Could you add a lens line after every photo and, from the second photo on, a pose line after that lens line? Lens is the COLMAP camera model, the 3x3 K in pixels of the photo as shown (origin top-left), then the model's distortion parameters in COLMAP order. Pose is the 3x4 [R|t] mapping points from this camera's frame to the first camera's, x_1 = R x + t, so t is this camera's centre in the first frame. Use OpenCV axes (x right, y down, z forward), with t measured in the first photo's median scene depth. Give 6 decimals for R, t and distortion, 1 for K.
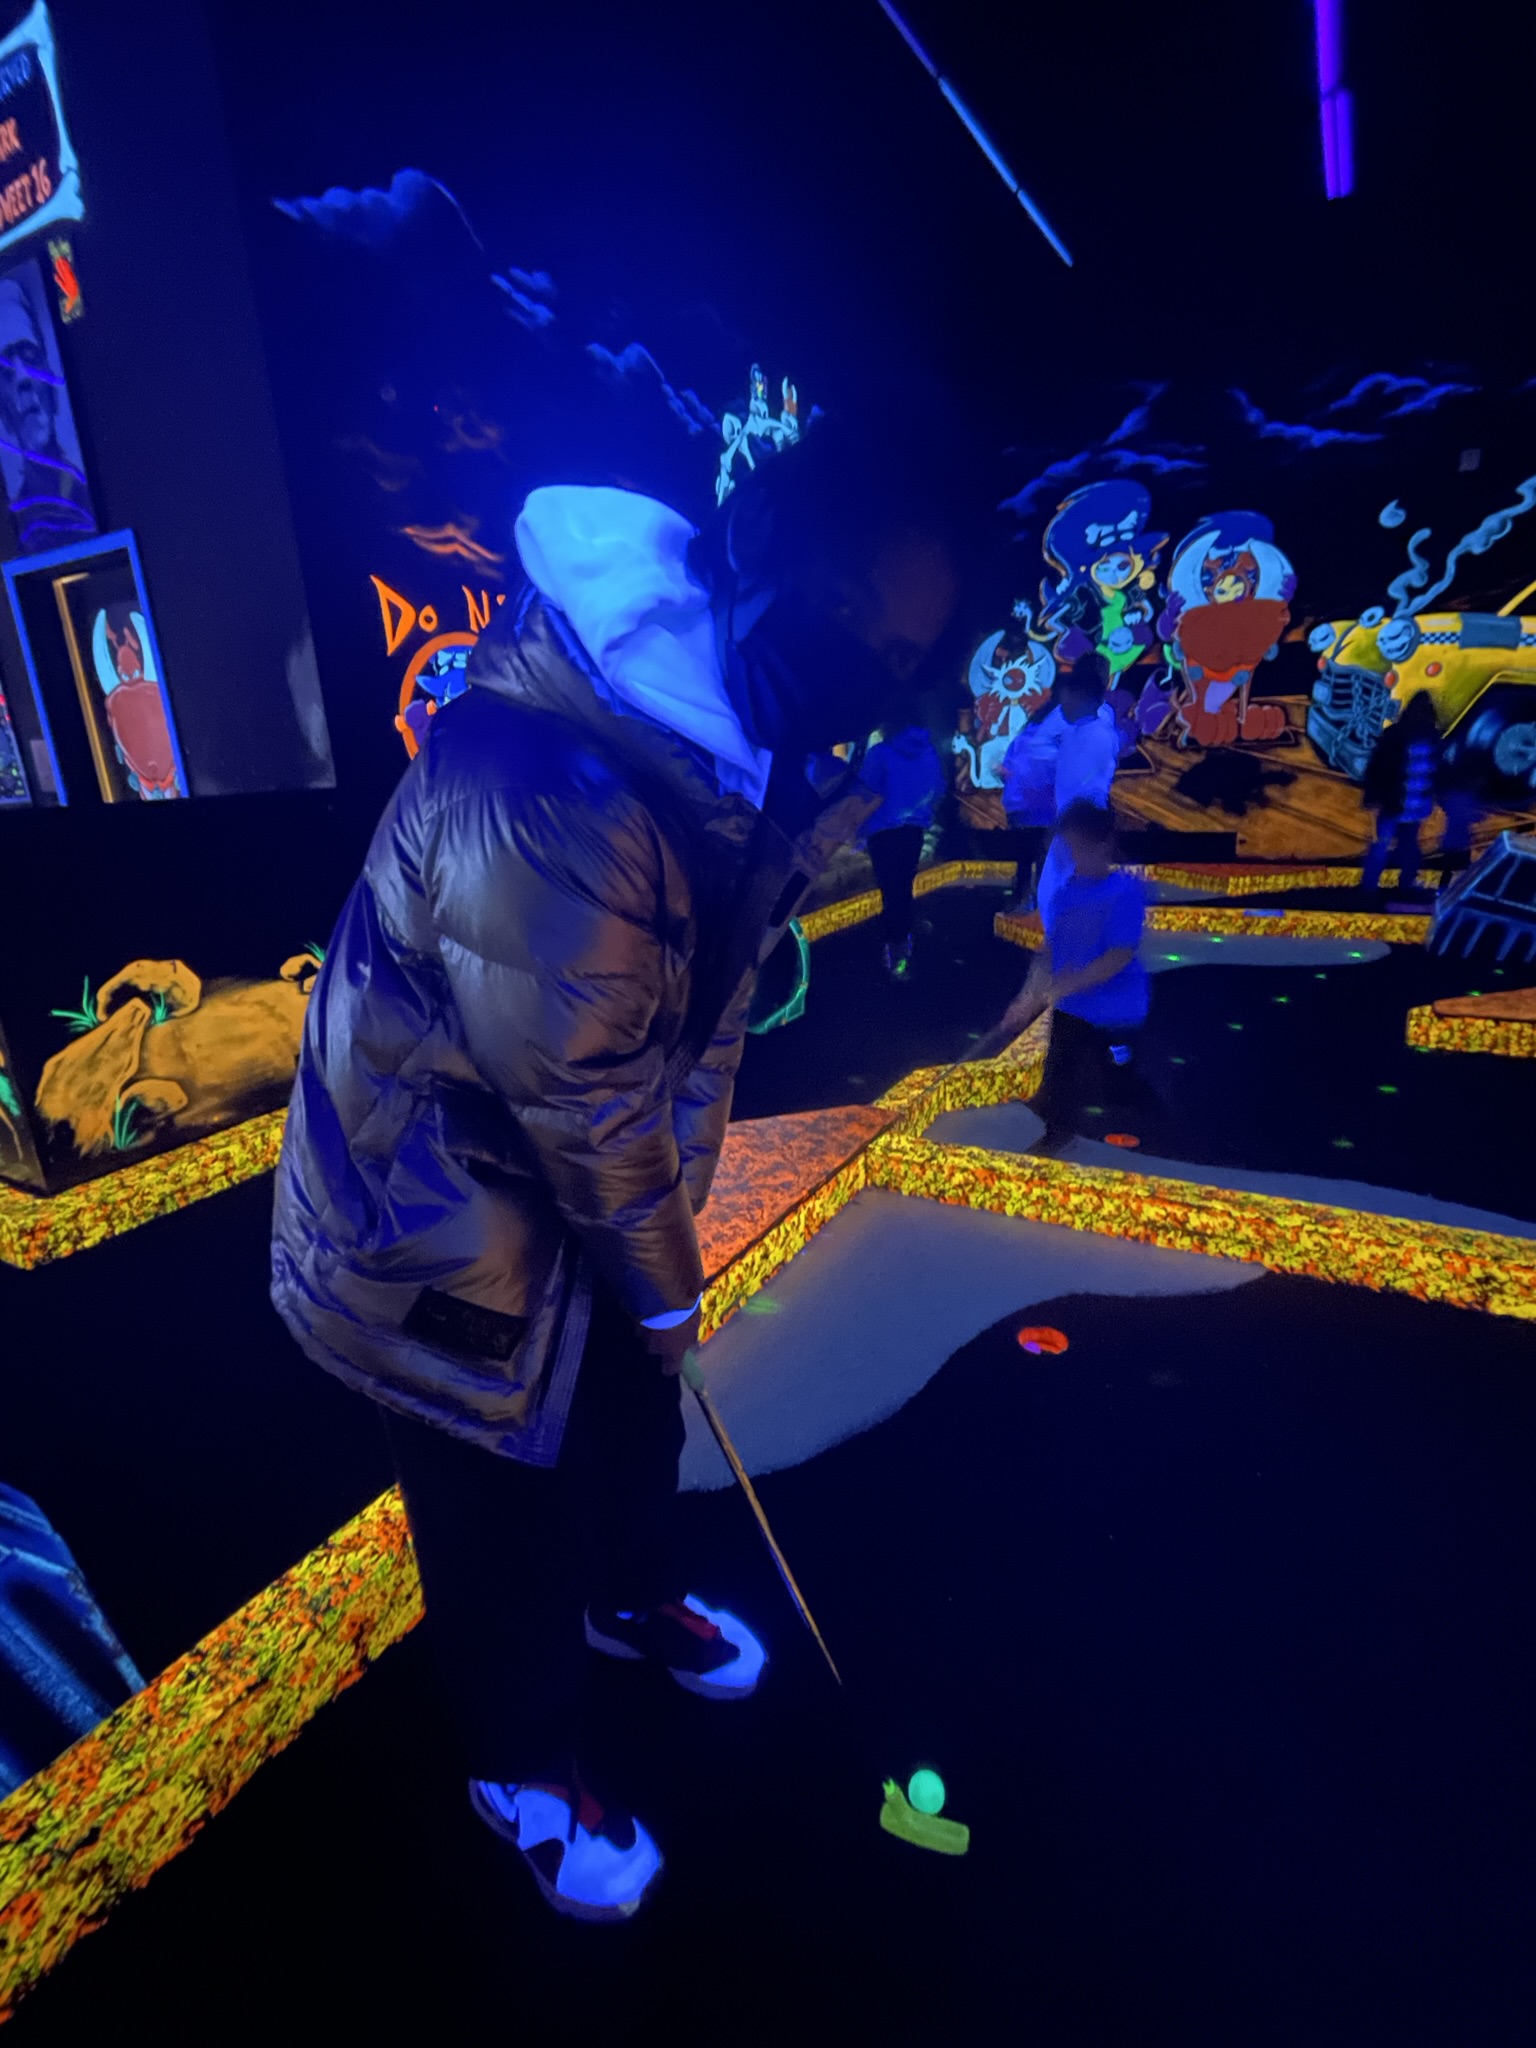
lens RADIAL K [[971.3, 0, 768.0], [0, 971.3, 1024.0], [0, 0, 1]] dist [-0.000143, 0.000791]
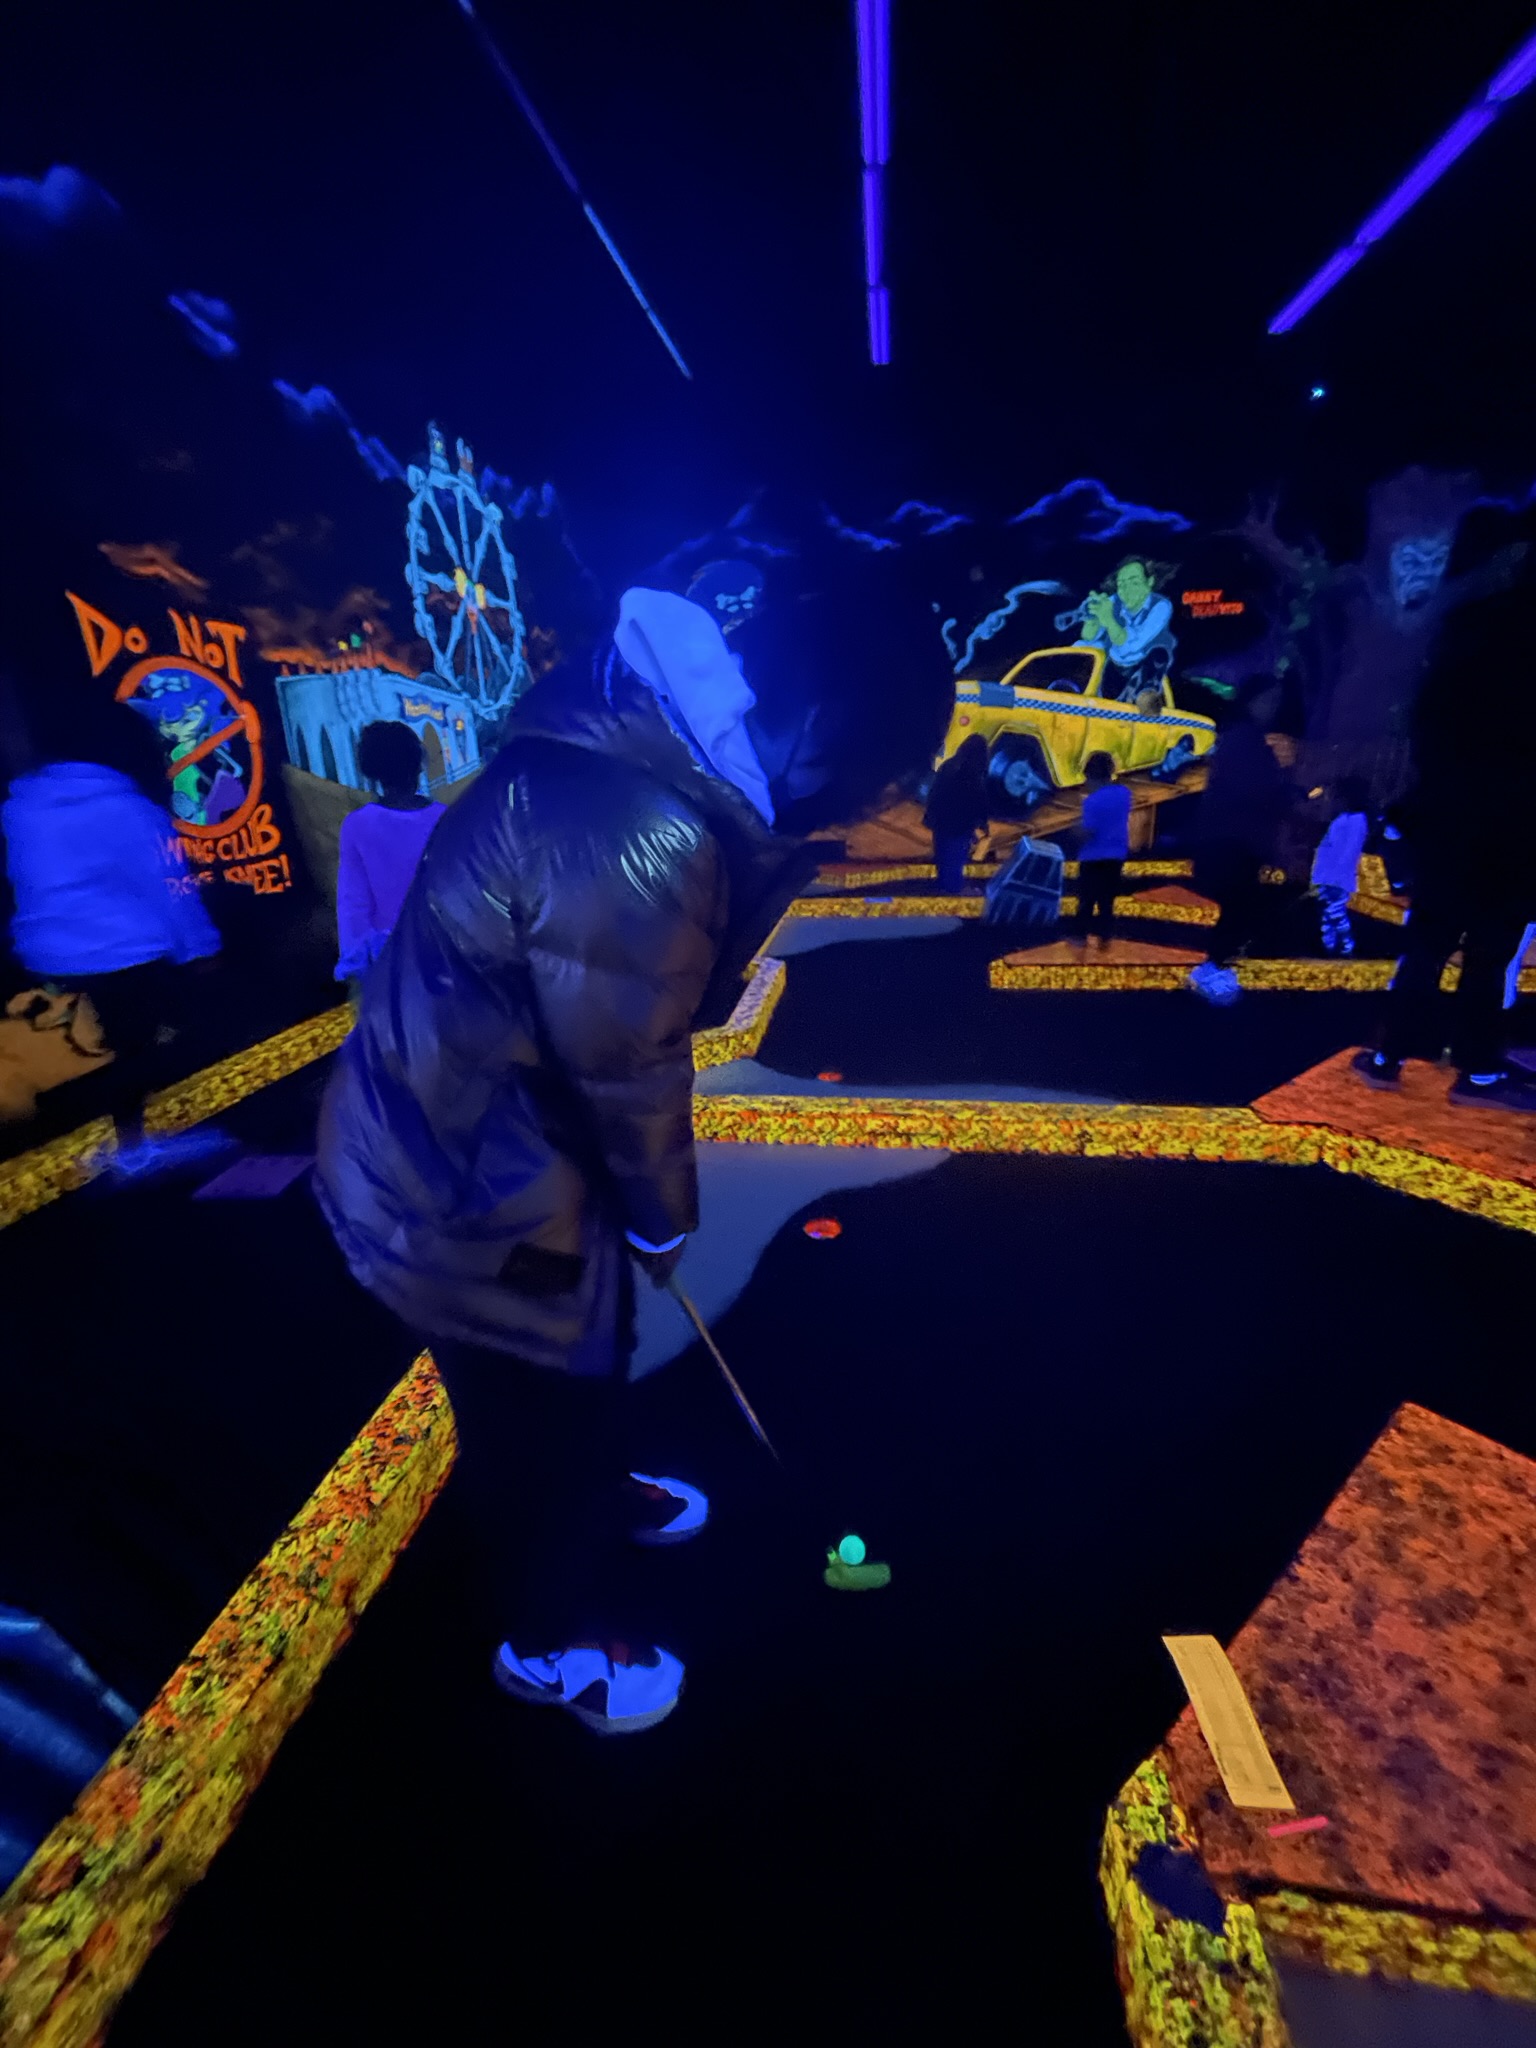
lens RADIAL K [[823.8, 0, 768.0], [0, 823.8, 1024.0], [0, 0, 1]] dist [-0.000299, 0.000325]
pose [[0.928014, -0.099505, 0.359011, -0.140701], [0.092054, 0.995035, 0.037836, -0.002631], [-0.360993, -0.002064, 0.932566, -0.020770]]
